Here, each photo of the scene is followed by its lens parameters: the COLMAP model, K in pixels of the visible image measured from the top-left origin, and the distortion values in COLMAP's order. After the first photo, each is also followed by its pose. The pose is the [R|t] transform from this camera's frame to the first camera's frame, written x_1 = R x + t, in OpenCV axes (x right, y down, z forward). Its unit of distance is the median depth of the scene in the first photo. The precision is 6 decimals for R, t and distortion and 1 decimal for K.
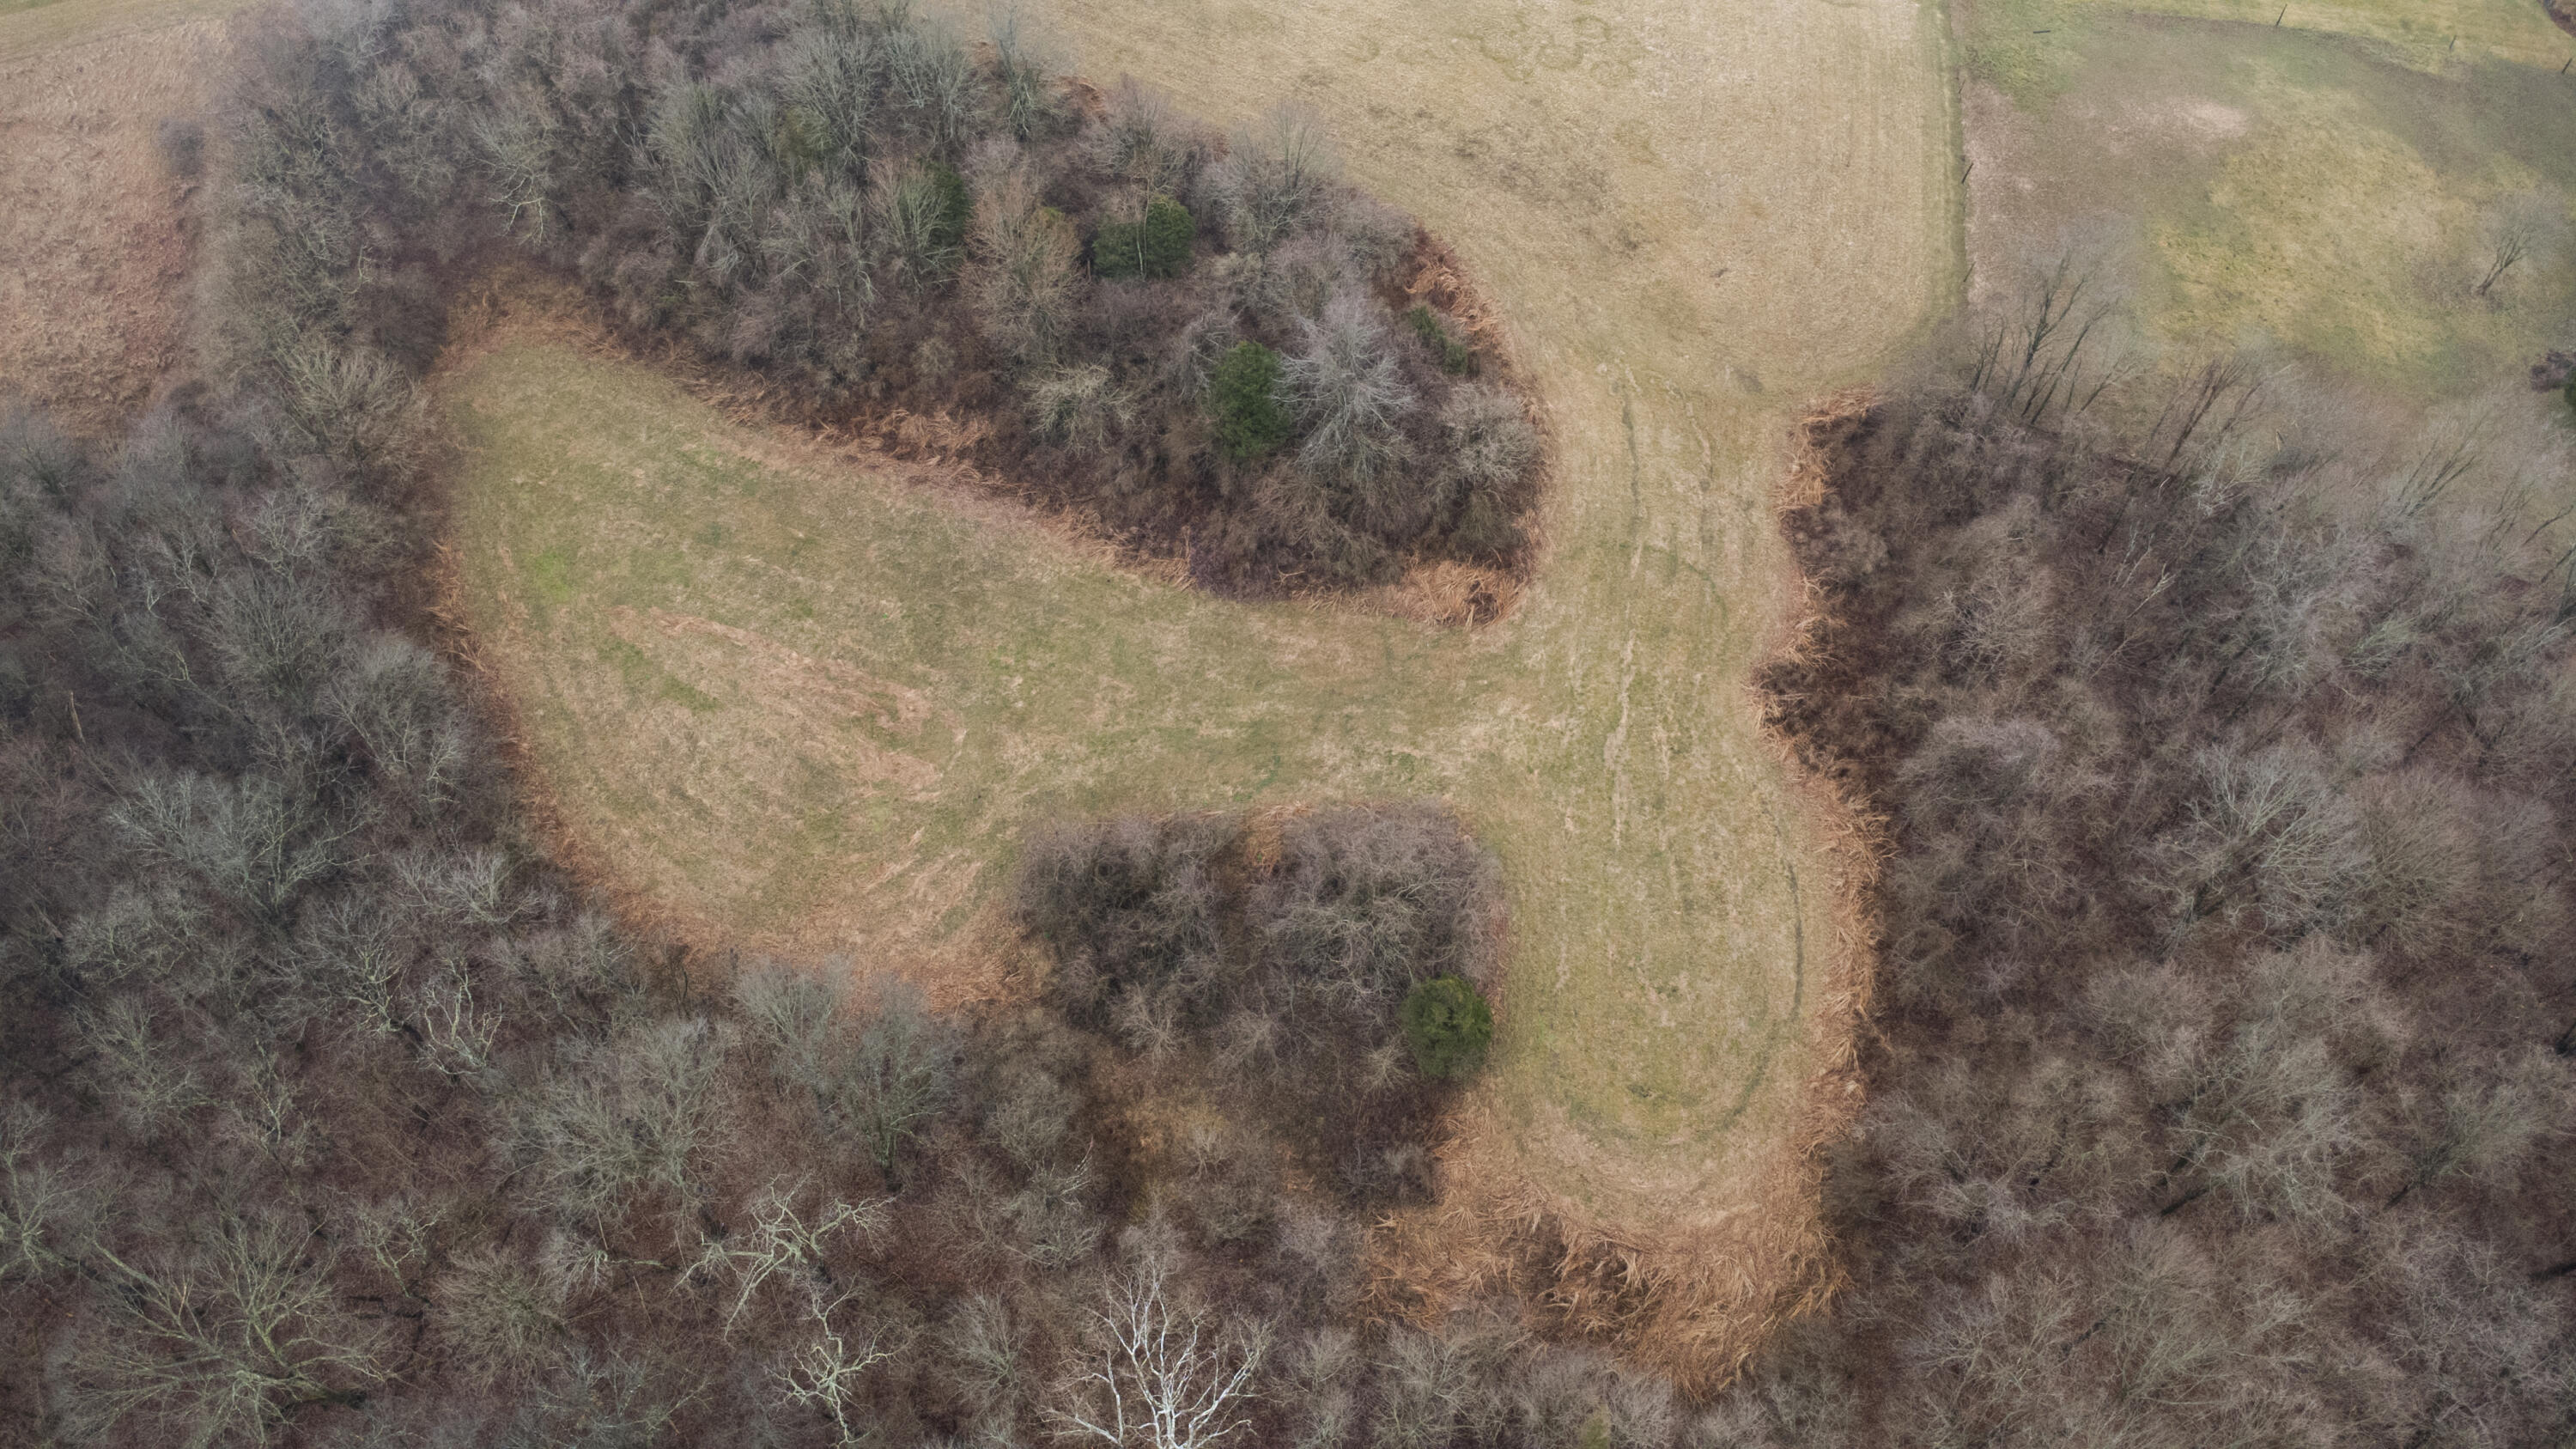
lens RADIAL K [[1812.7, 0, 1291.9], [0, 1812.7, 720.1], [0, 0, 1]] dist [0.028069, -0.041875]
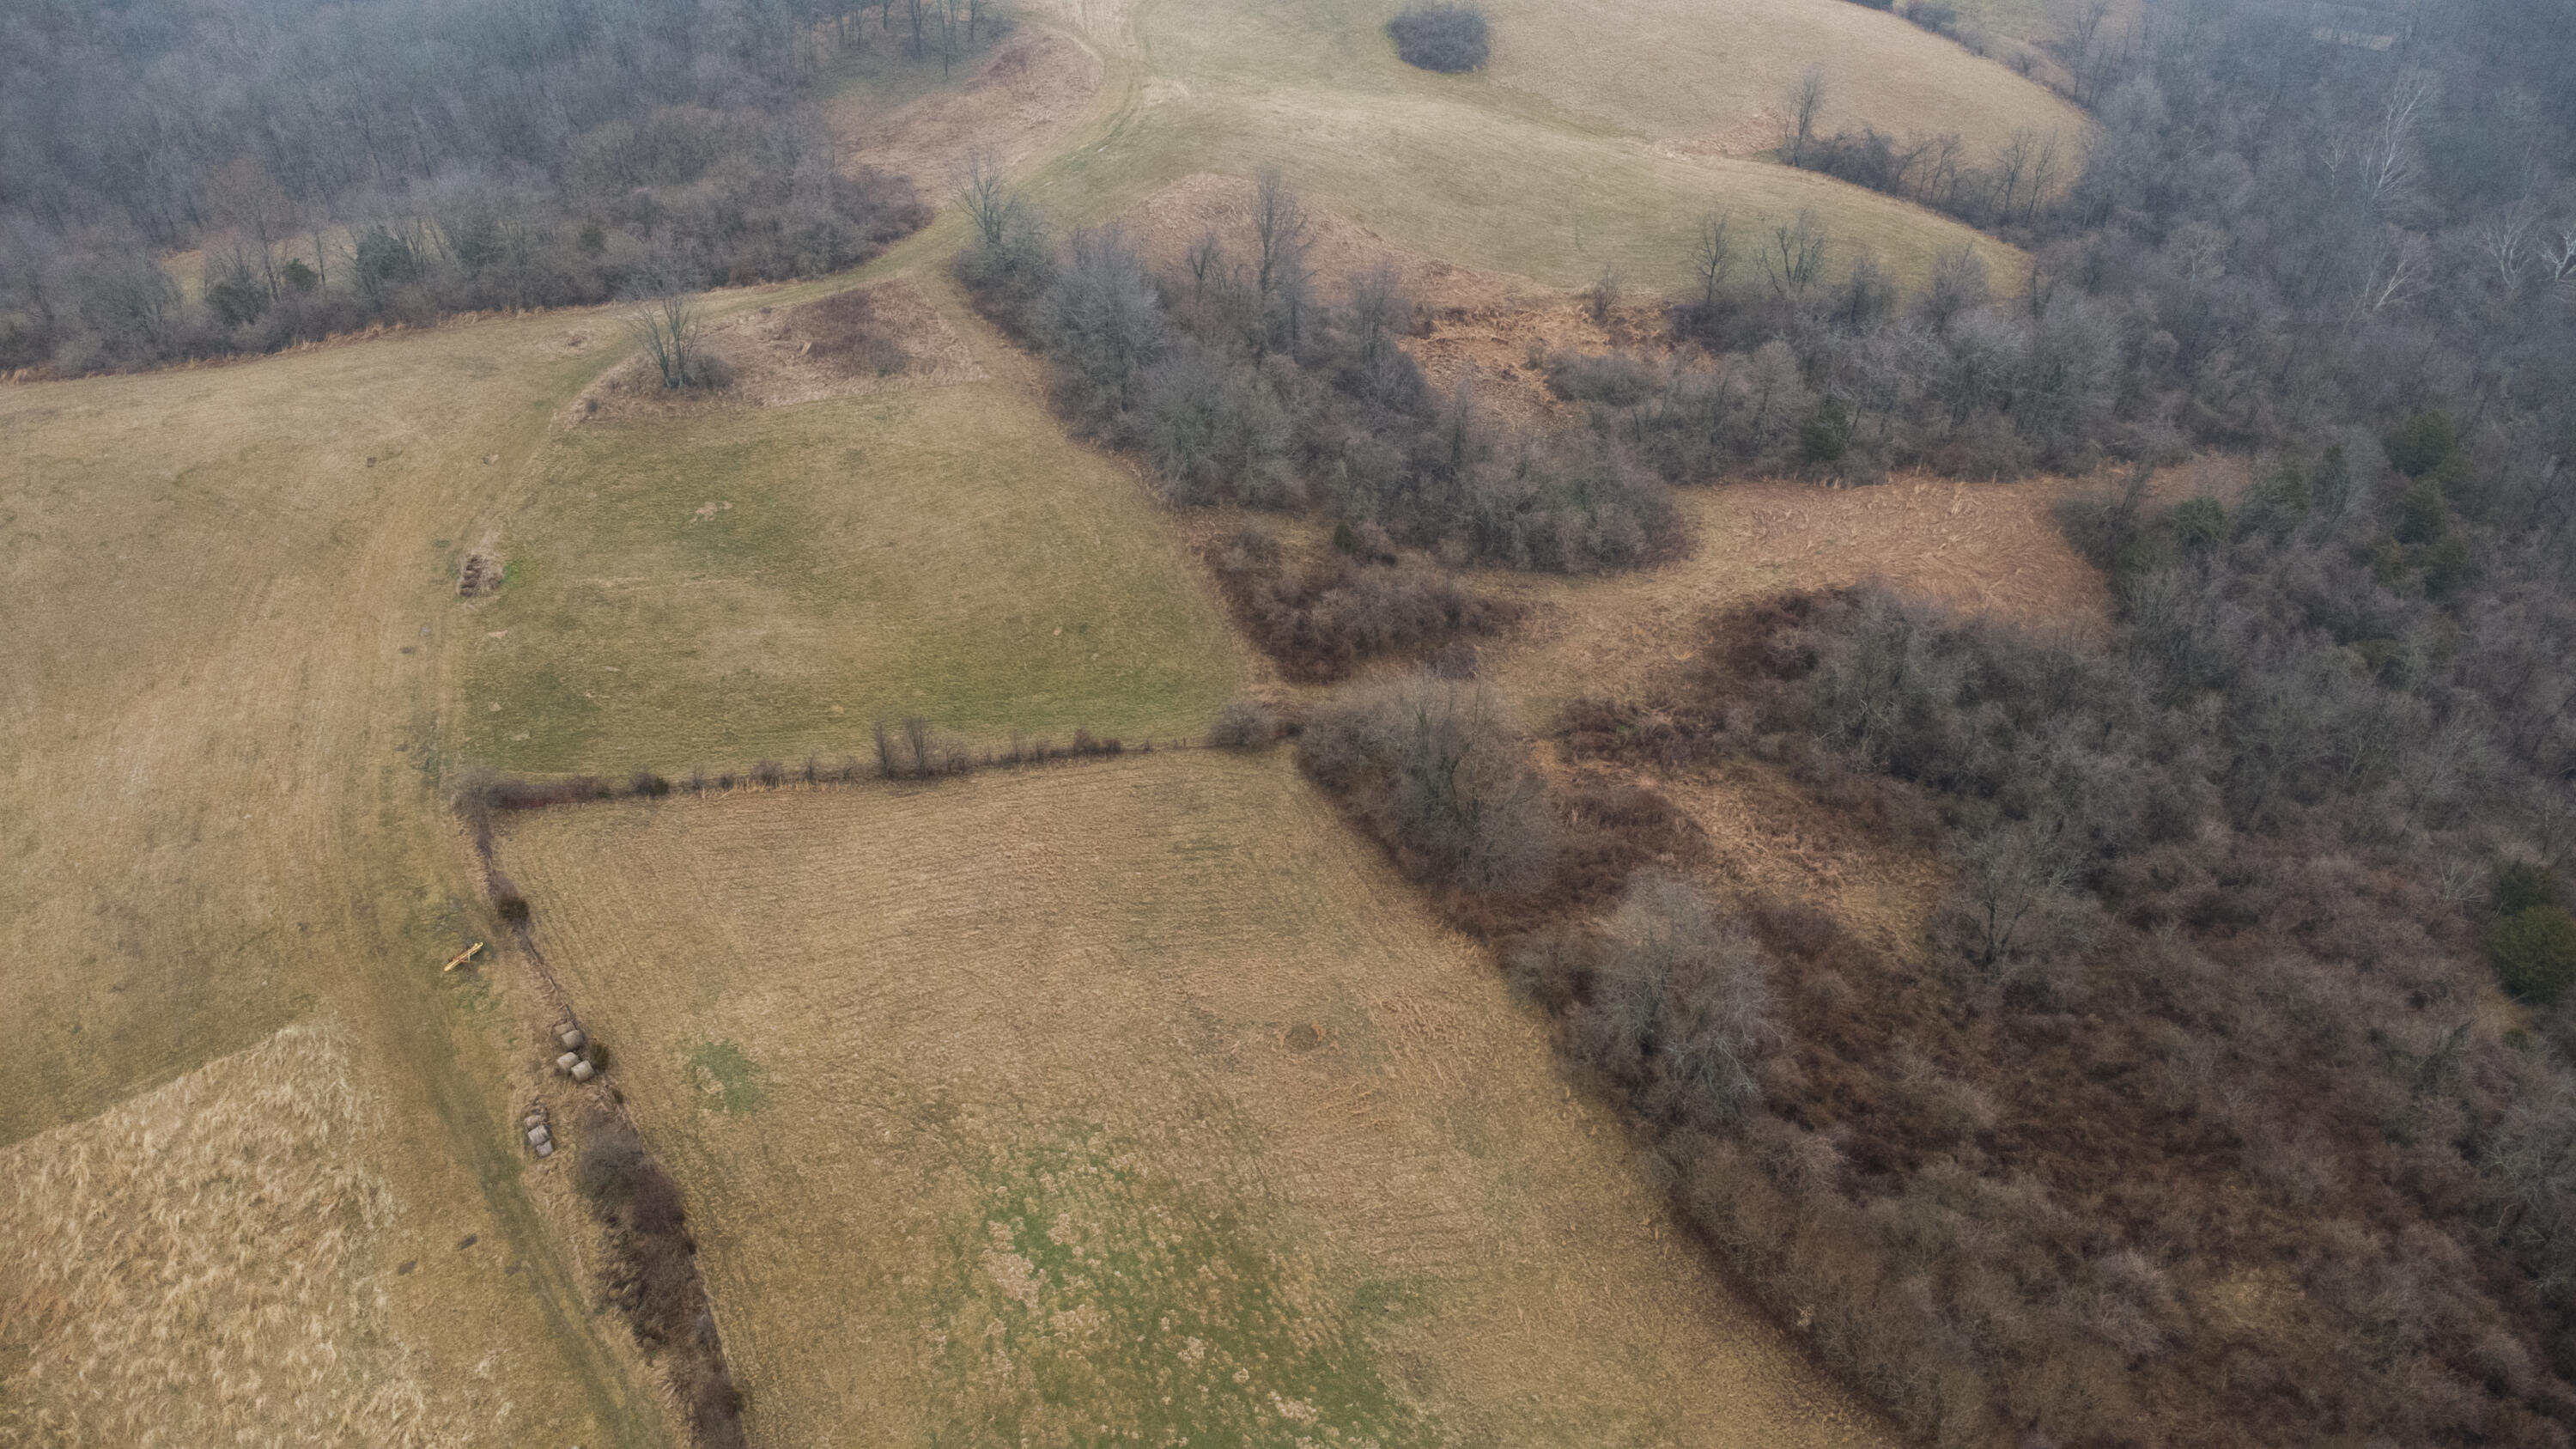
lens RADIAL K [[1812.7, 0, 1291.9], [0, 1812.7, 720.1], [0, 0, 1]] dist [0.028069, -0.041875]
pose [[-0.649239, 0.465936, -0.601159, 0.418007], [-0.652295, 0.065382, 0.755140, -1.932309], [0.391152, 0.882399, 0.261479, 1.235565]]
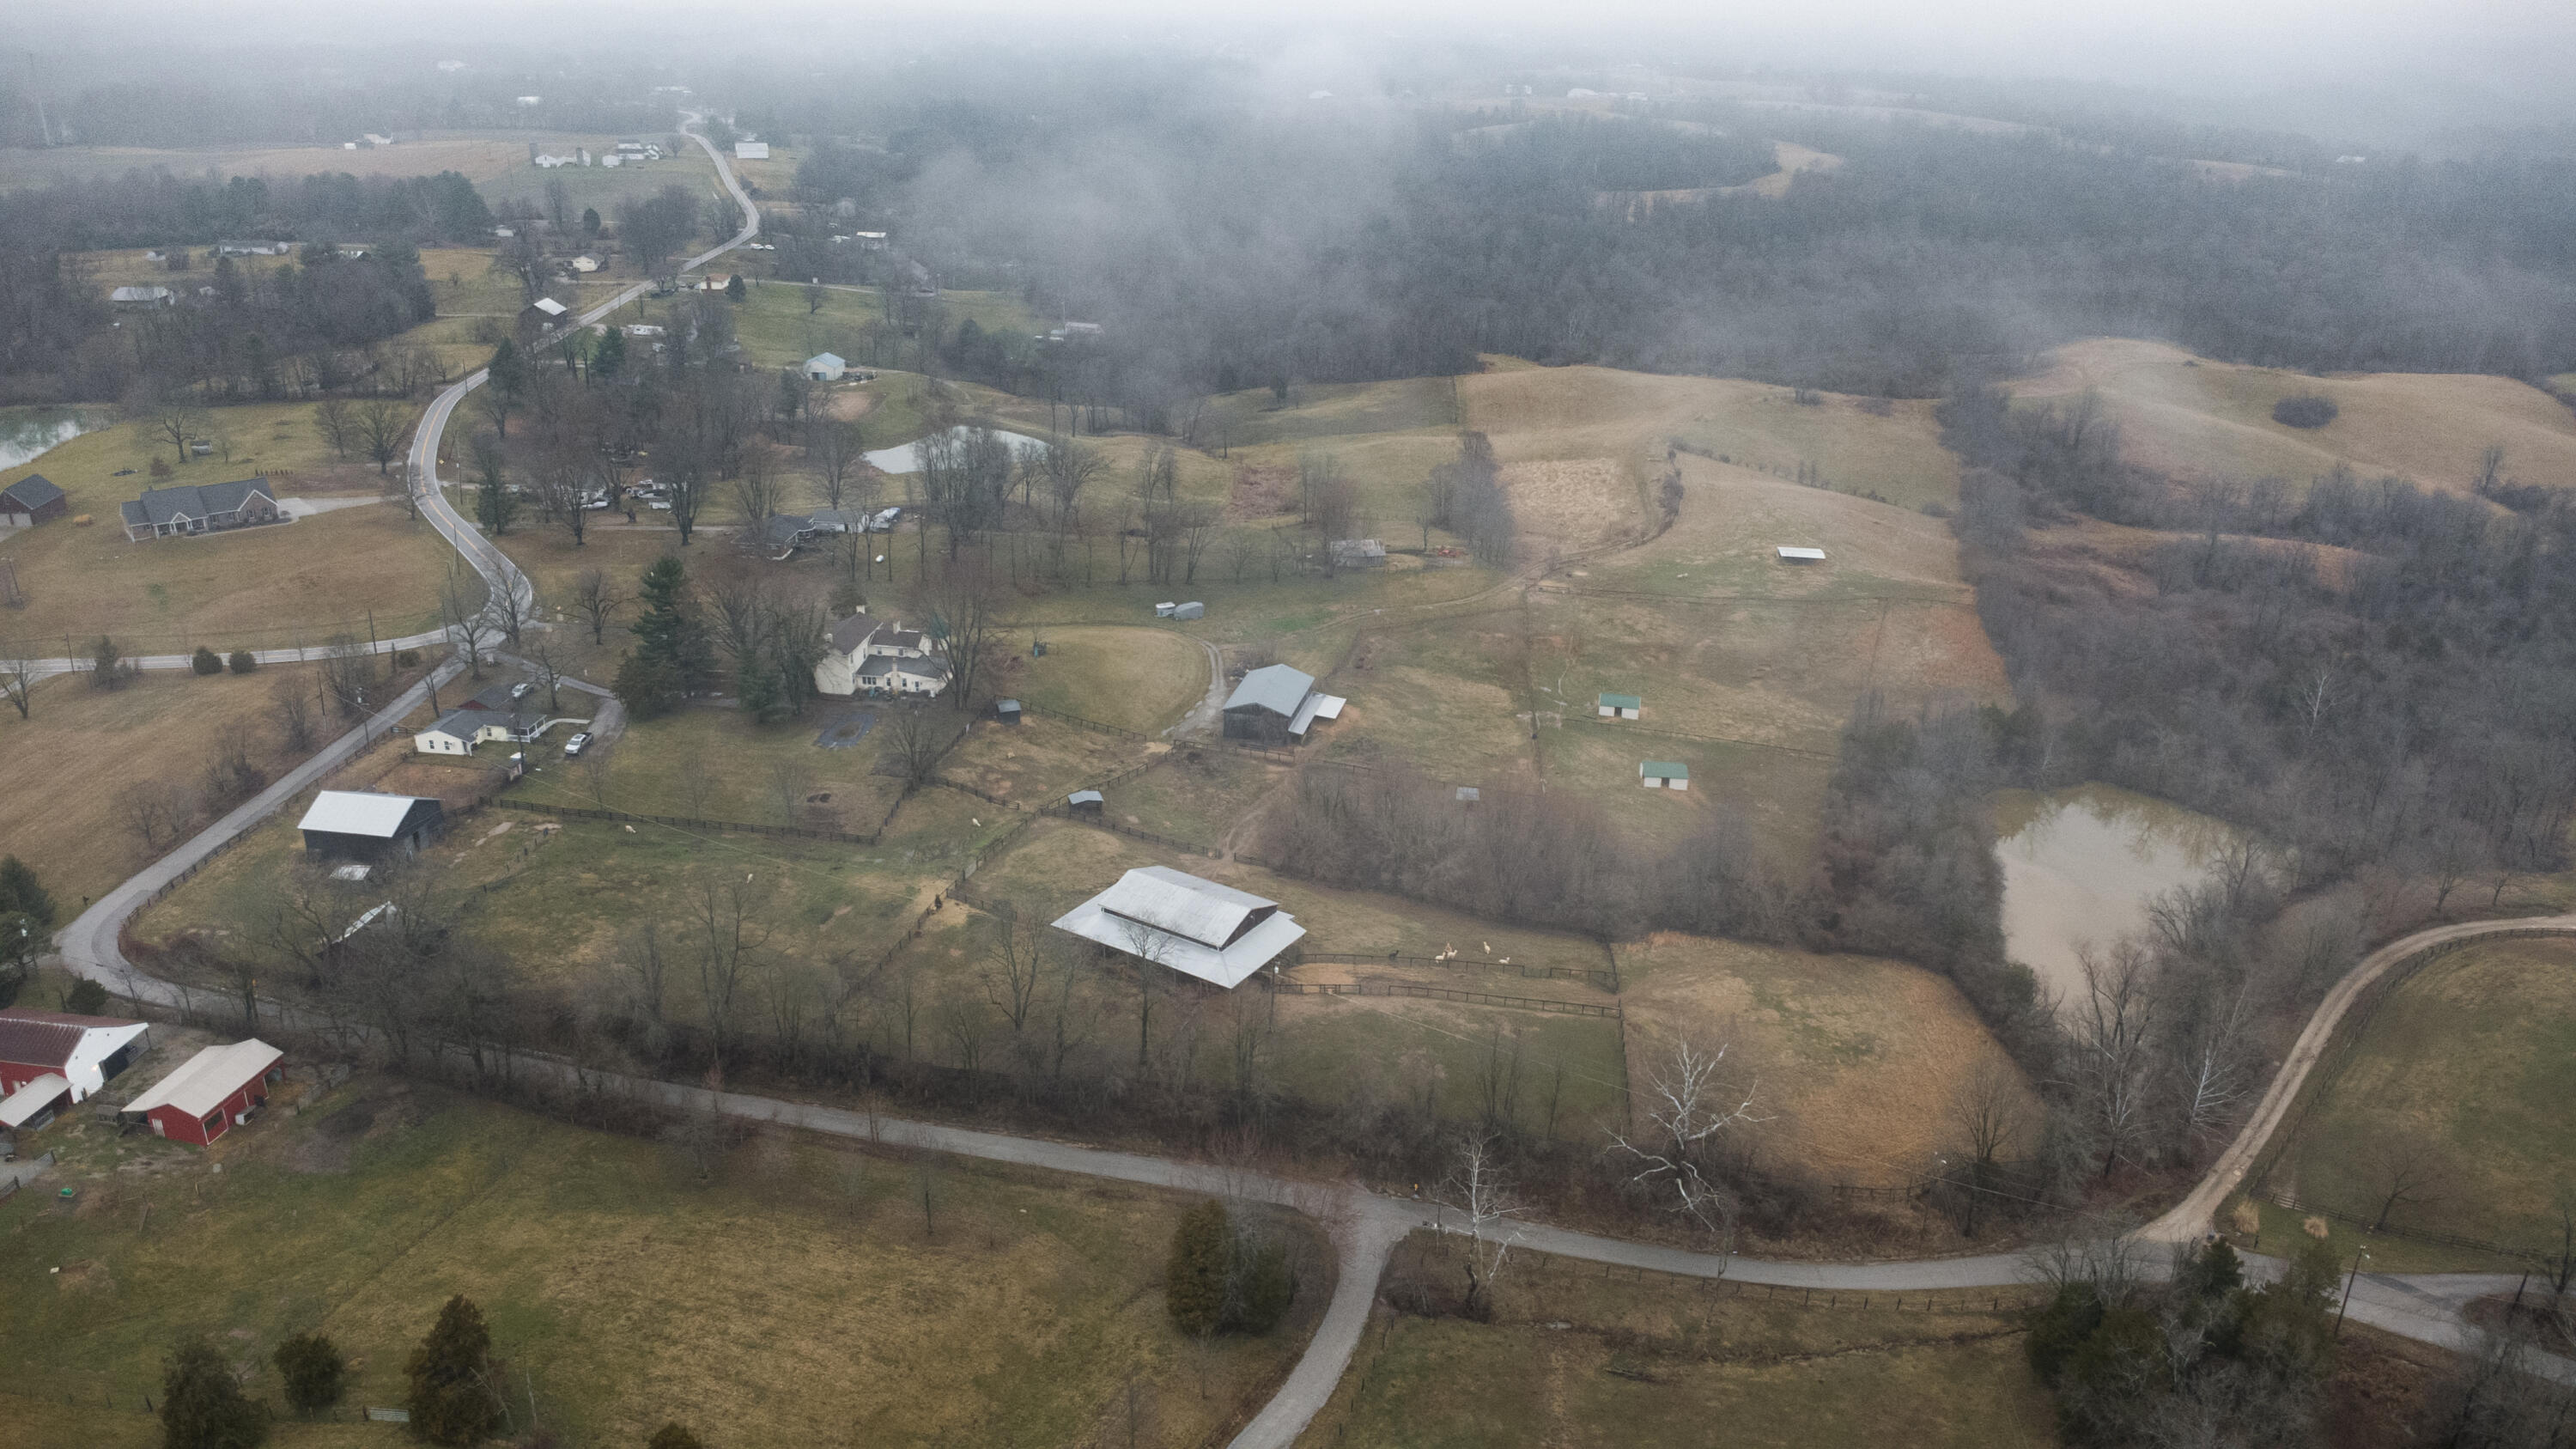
lens RADIAL K [[1812.7, 0, 1291.9], [0, 1812.7, 720.1], [0, 0, 1]] dist [0.028069, -0.041875]
pose [[-0.992821, 0.013226, -0.118879, 1.192550], [-0.114717, 0.176149, 0.977656, -3.858590], [0.033871, 0.984275, -0.173367, 2.393308]]
